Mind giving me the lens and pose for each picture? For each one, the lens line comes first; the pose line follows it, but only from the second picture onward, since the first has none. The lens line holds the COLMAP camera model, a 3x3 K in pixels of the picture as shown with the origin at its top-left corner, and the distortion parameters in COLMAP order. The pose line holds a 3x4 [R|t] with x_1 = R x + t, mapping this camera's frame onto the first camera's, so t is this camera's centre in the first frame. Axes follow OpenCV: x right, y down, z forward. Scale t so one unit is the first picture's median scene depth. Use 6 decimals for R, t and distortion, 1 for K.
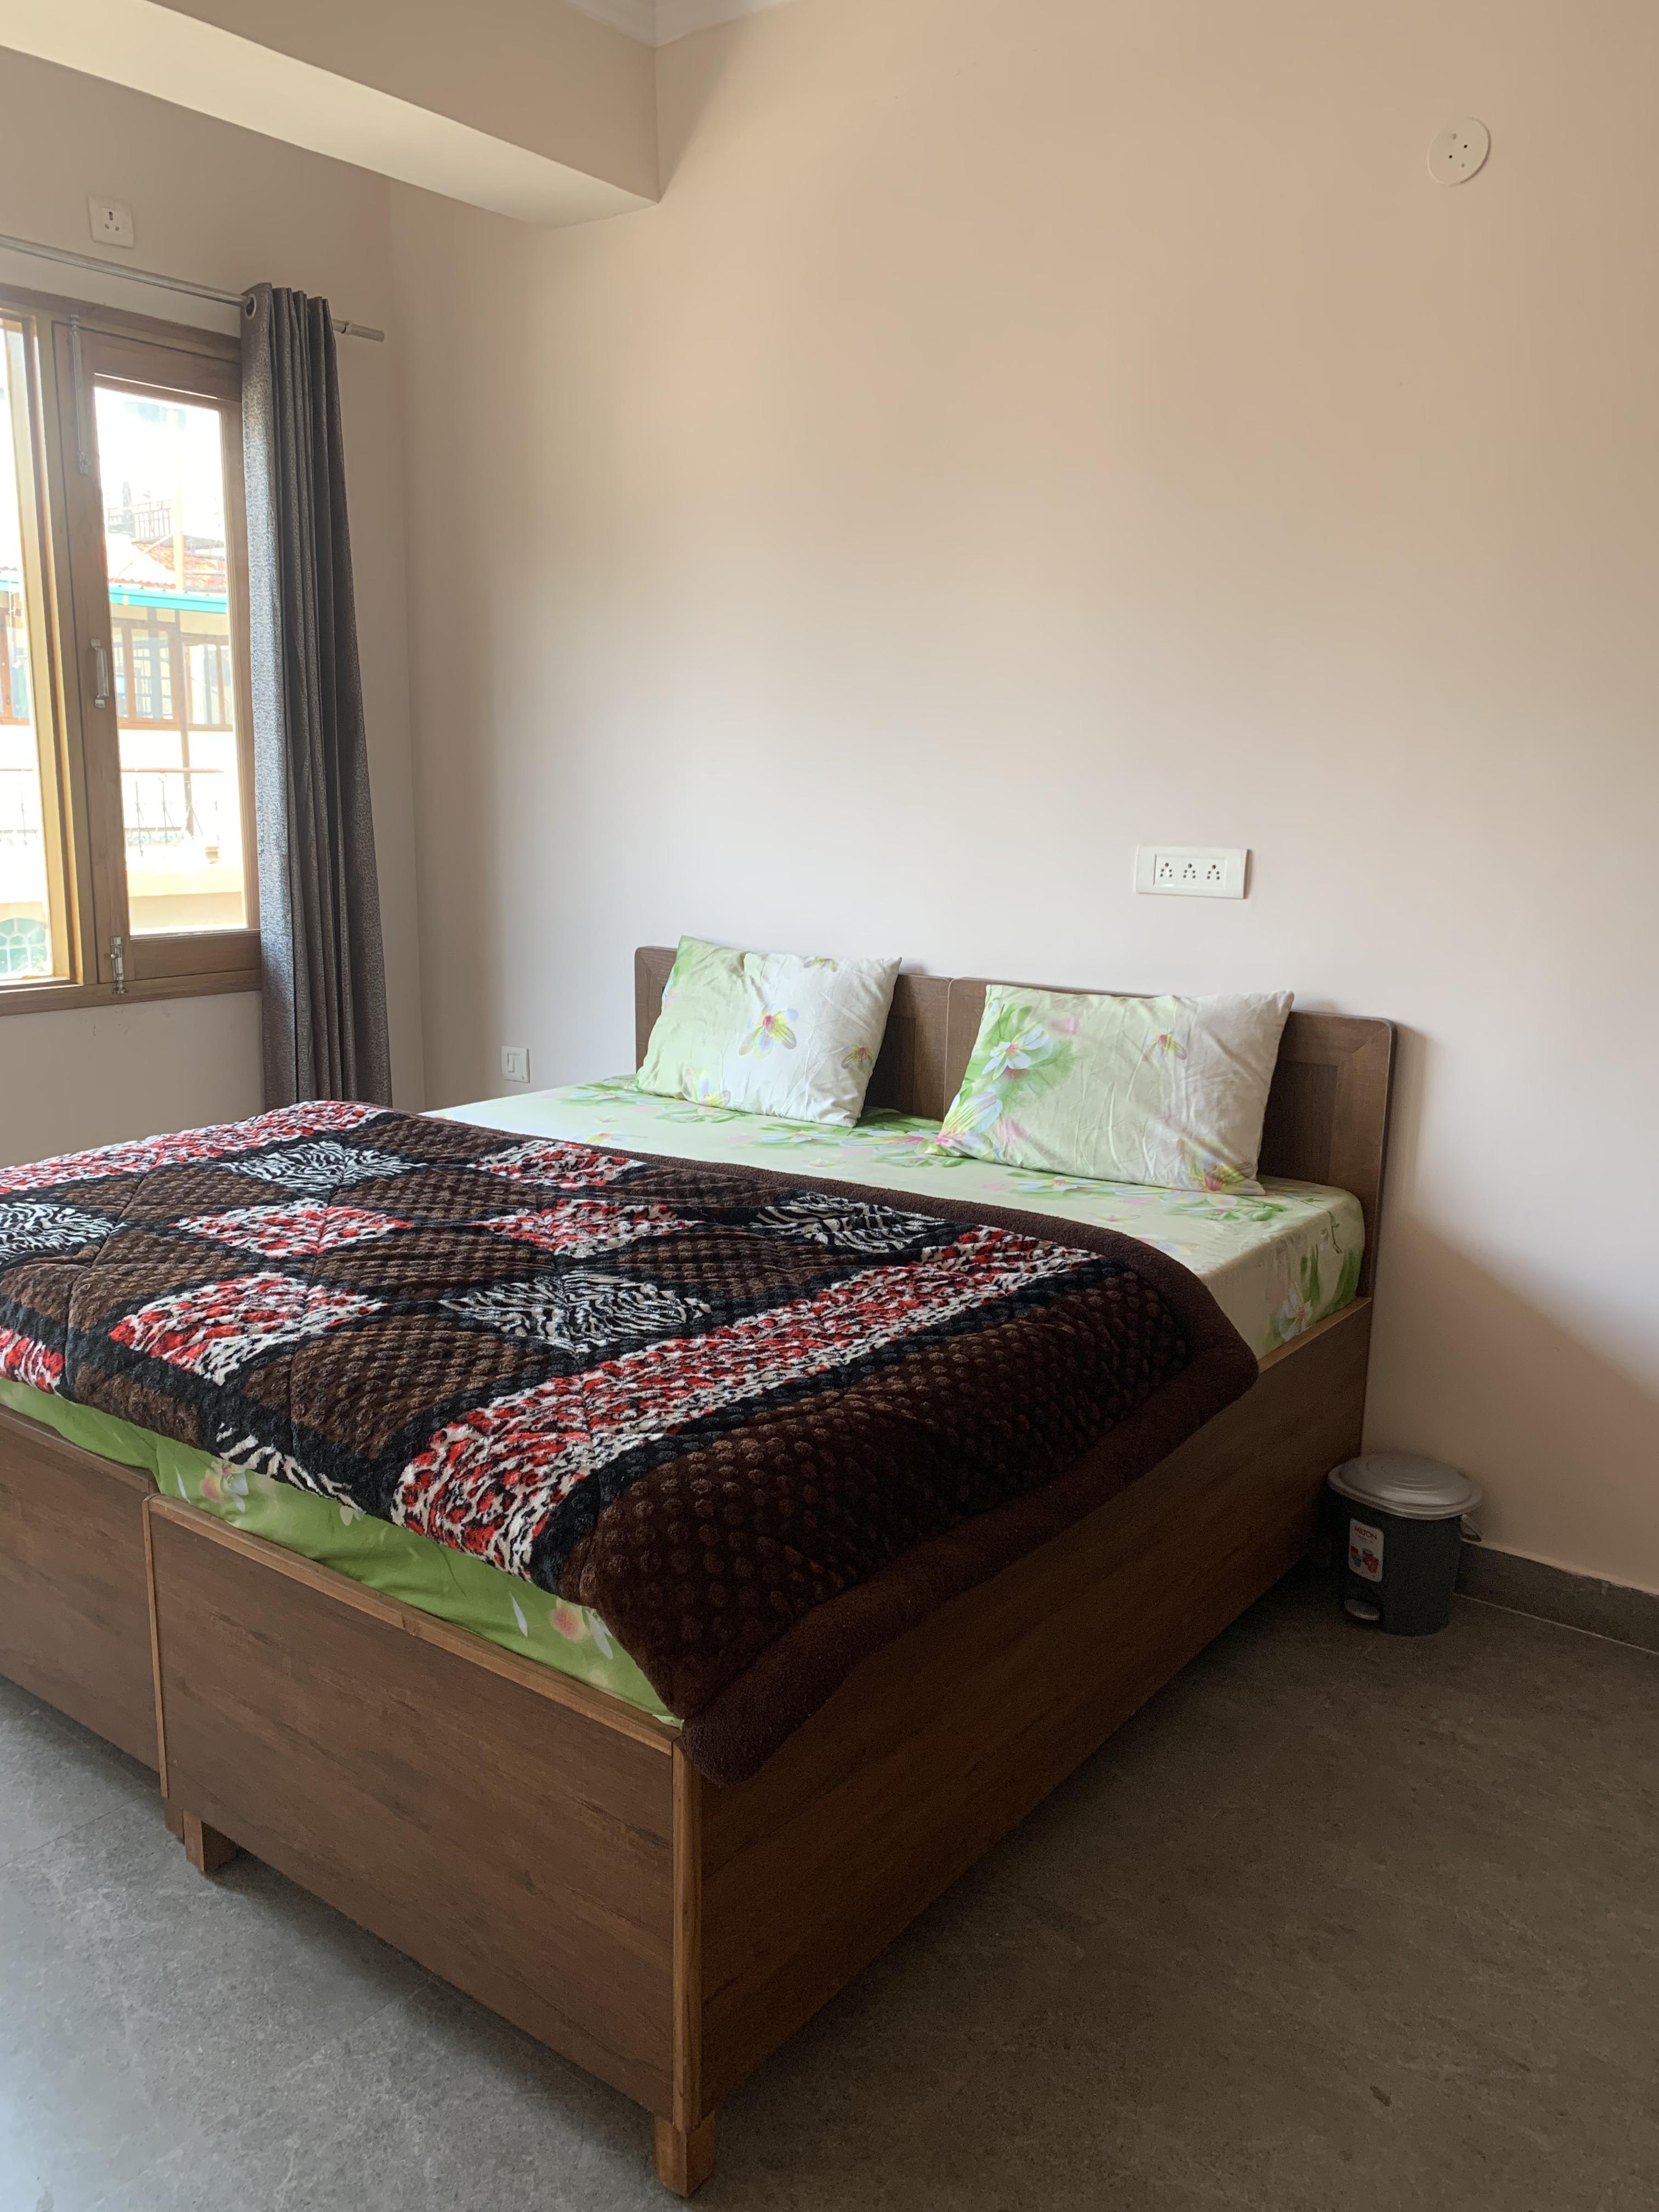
lens RADIAL K [[1706.7, 0, 829.5], [0, 1706.7, 1106.0], [0, 0, 1]] dist [-0.008556, -0.002739]
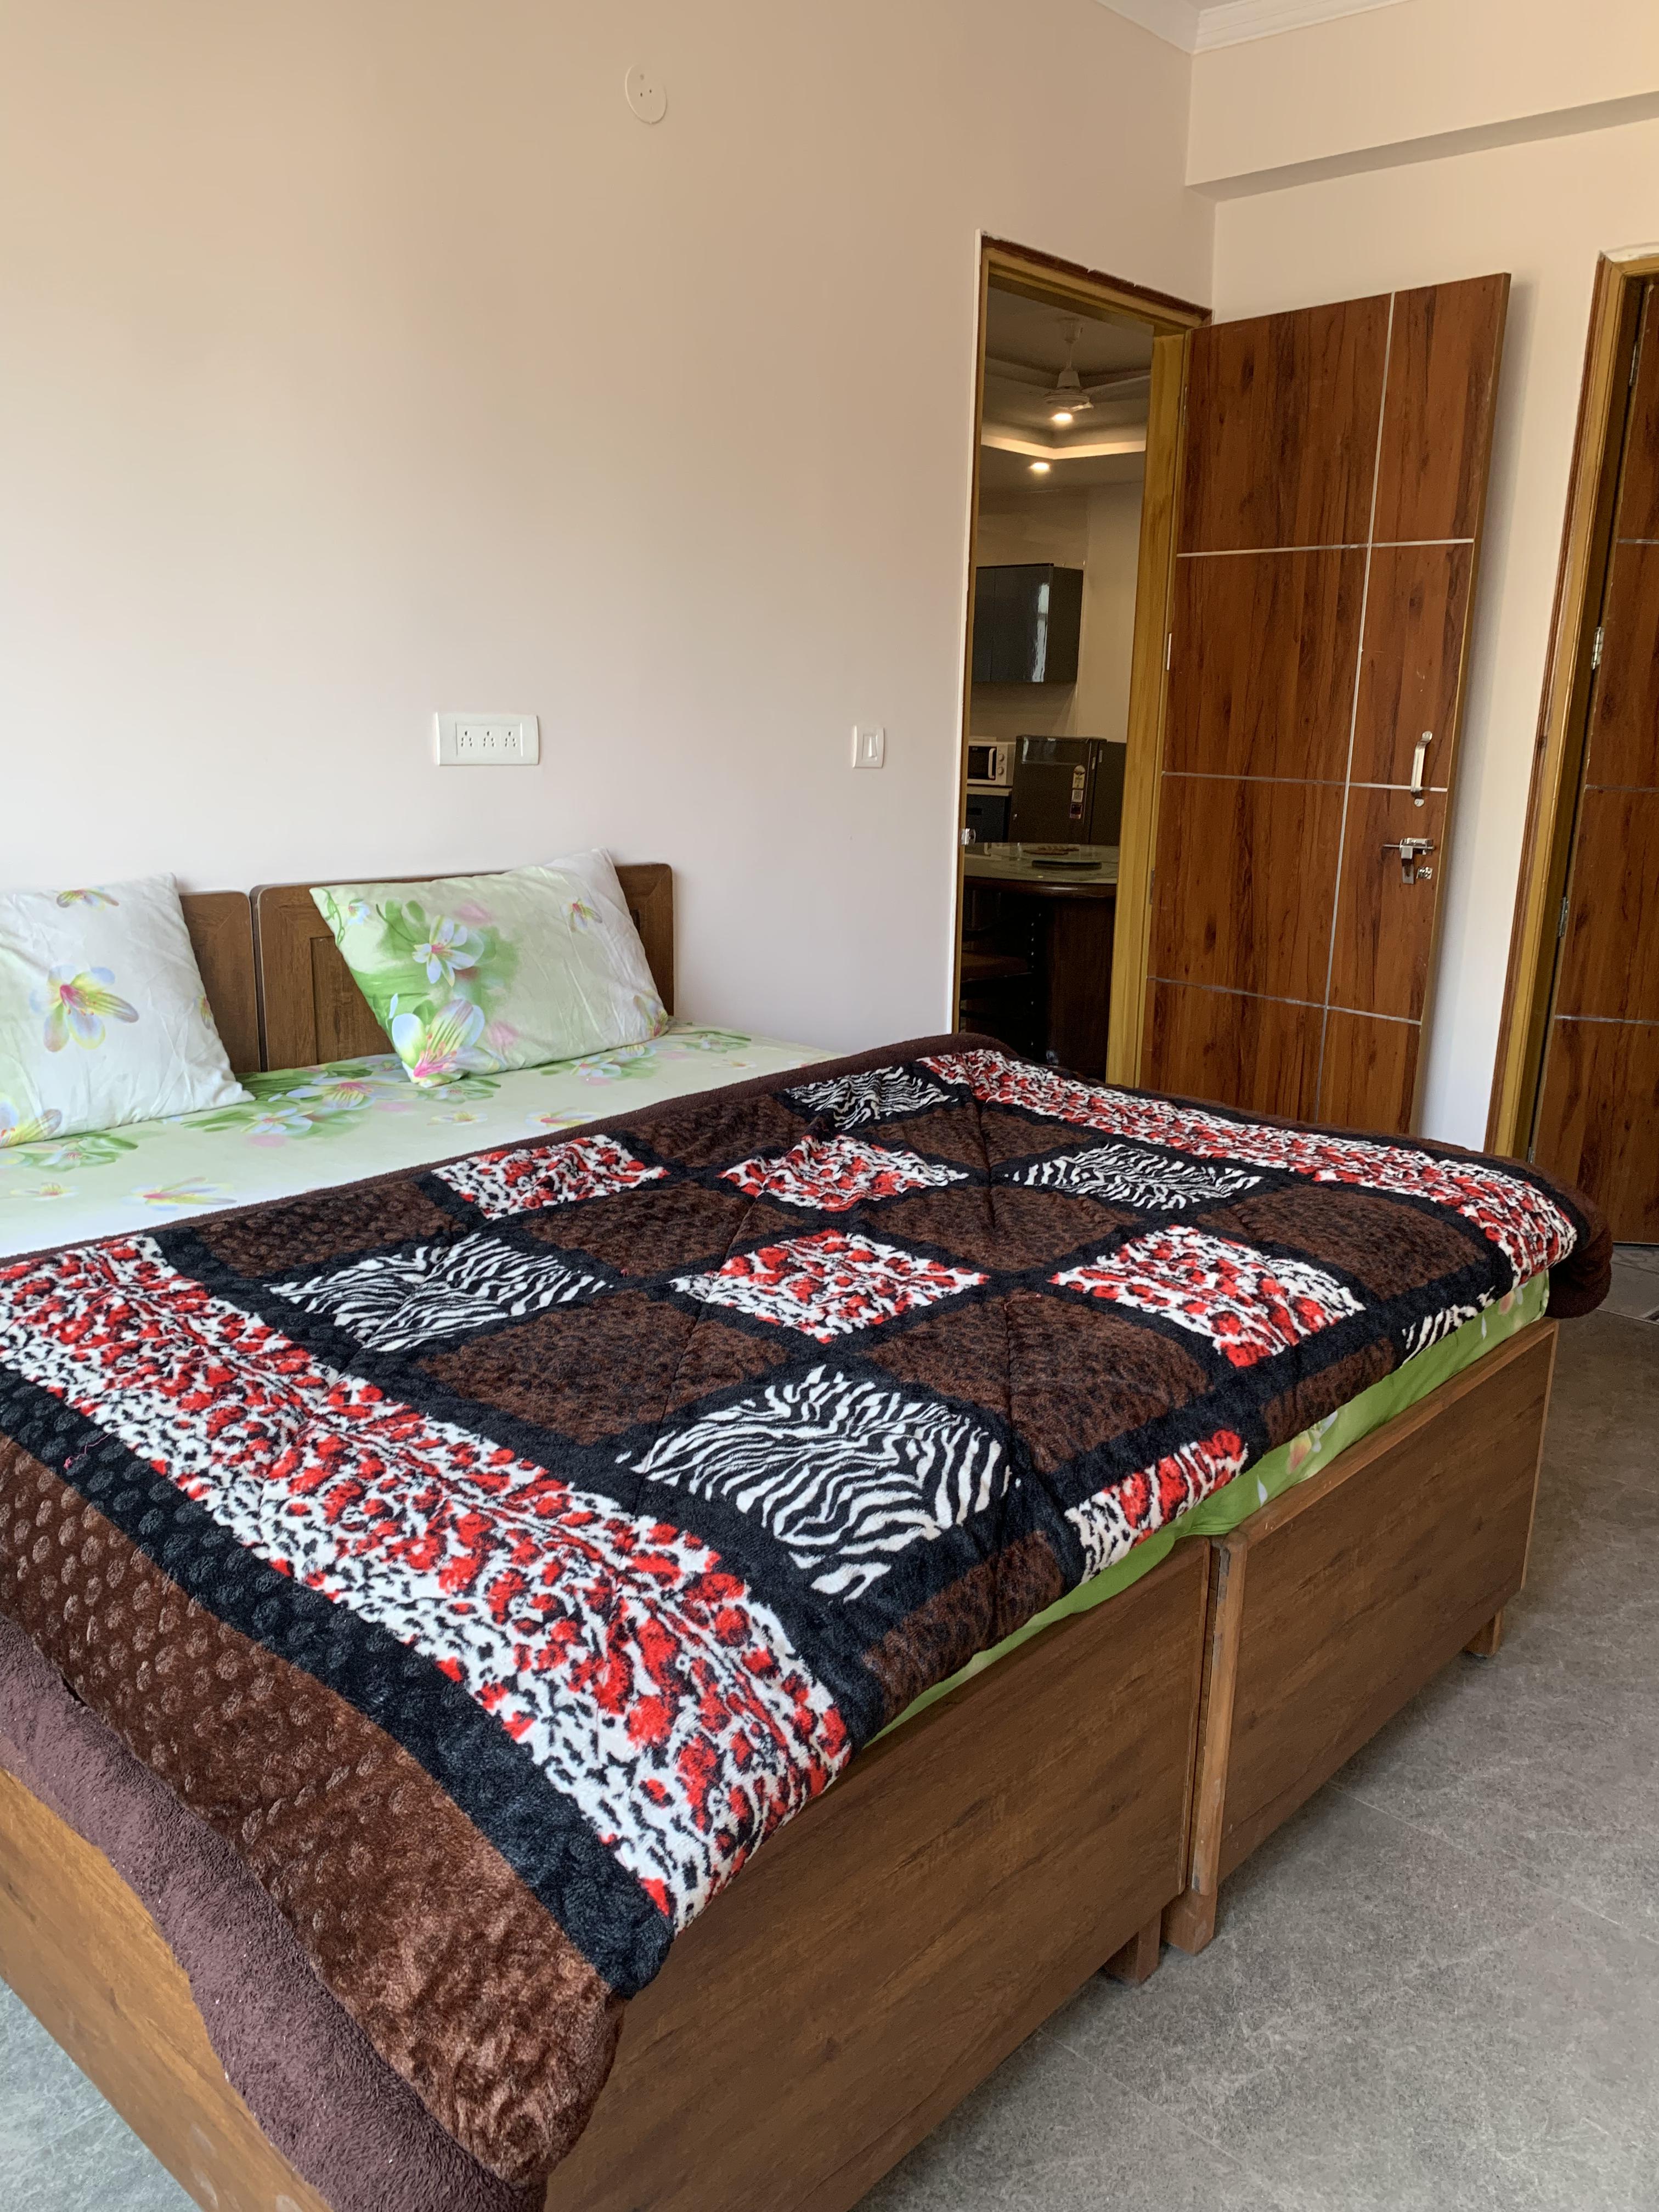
lens RADIAL K [[1739.1, 0, 833.9], [0, 1739.1, 1161.5], [0, 0, 1]] dist [-0.009121, -0.006664]
pose [[0.081003, -0.268971, 0.959736, -0.783937], [0.166541, 0.953016, 0.253031, -0.124690], [-0.982702, 0.139339, 0.121992, 0.713551]]
